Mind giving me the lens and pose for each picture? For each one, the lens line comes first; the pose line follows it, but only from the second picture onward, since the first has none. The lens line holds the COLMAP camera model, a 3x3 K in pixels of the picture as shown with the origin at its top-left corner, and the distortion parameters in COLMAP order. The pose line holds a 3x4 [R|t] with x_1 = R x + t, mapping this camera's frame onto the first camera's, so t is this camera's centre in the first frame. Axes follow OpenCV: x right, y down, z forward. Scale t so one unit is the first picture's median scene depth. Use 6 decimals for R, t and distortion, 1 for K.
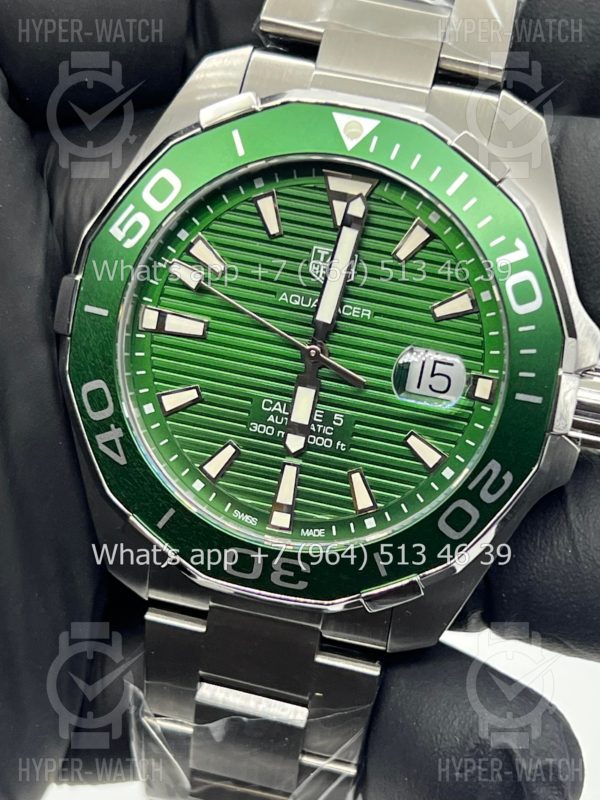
lens RADIAL K [[1902.3, 0, 300.0], [0, 1902.3, 400.0], [0, 0, 1]] dist [0.296710, -0.711329]
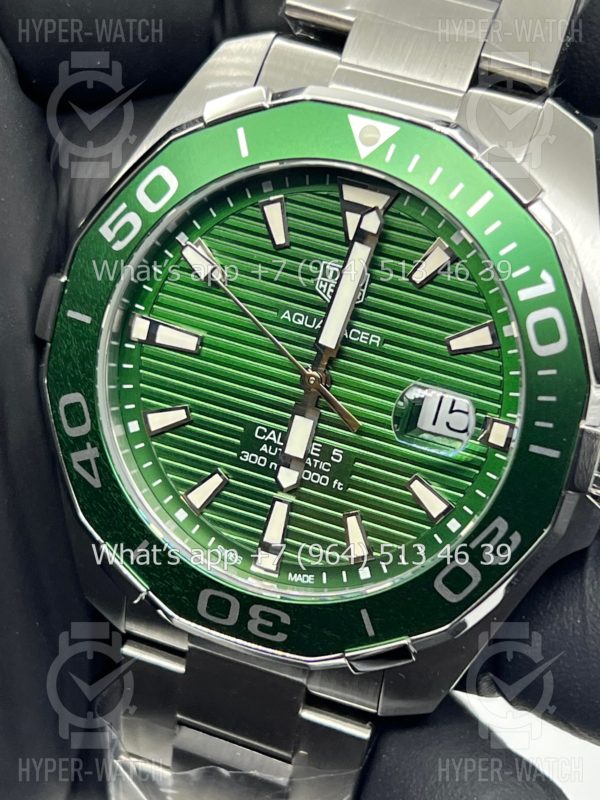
lens RADIAL K [[1902.3, 0, 300.0], [0, 1902.3, 400.0], [0, 0, 1]] dist [0.296710, -0.711329]
pose [[0.991980, 0.071448, -0.104262, 0.094656], [-0.068082, 0.997048, 0.035501, -0.046533], [0.106491, -0.028118, 0.993916, 0.106122]]
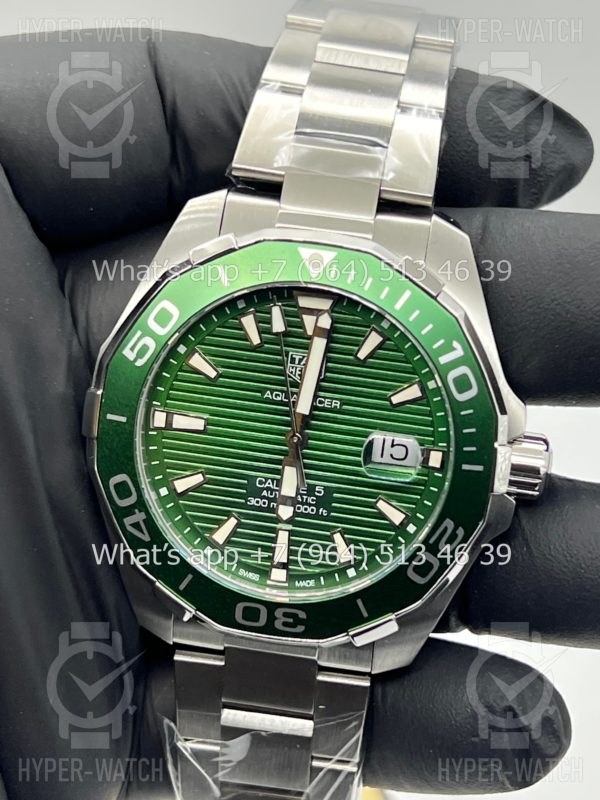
lens RADIAL K [[1902.3, 0, 300.0], [0, 1902.3, 400.0], [0, 0, 1]] dist [0.296710, -0.711329]
pose [[0.996778, -0.072792, 0.033690, -0.029611], [0.070979, 0.996111, 0.052205, -0.113329], [-0.037360, -0.049646, 0.998068, -0.224142]]
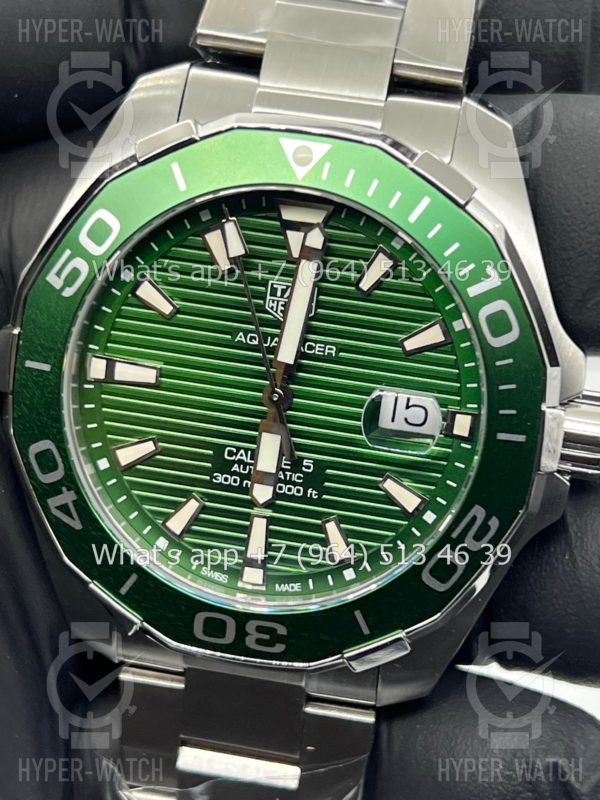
lens RADIAL K [[1902.3, 0, 300.0], [0, 1902.3, 400.0], [0, 0, 1]] dist [0.296710, -0.711329]
pose [[0.998025, -0.062690, -0.004063, 0.022064], [0.062821, 0.995665, 0.068595, -0.085307], [-0.000255, -0.068715, 0.997636, 0.078062]]
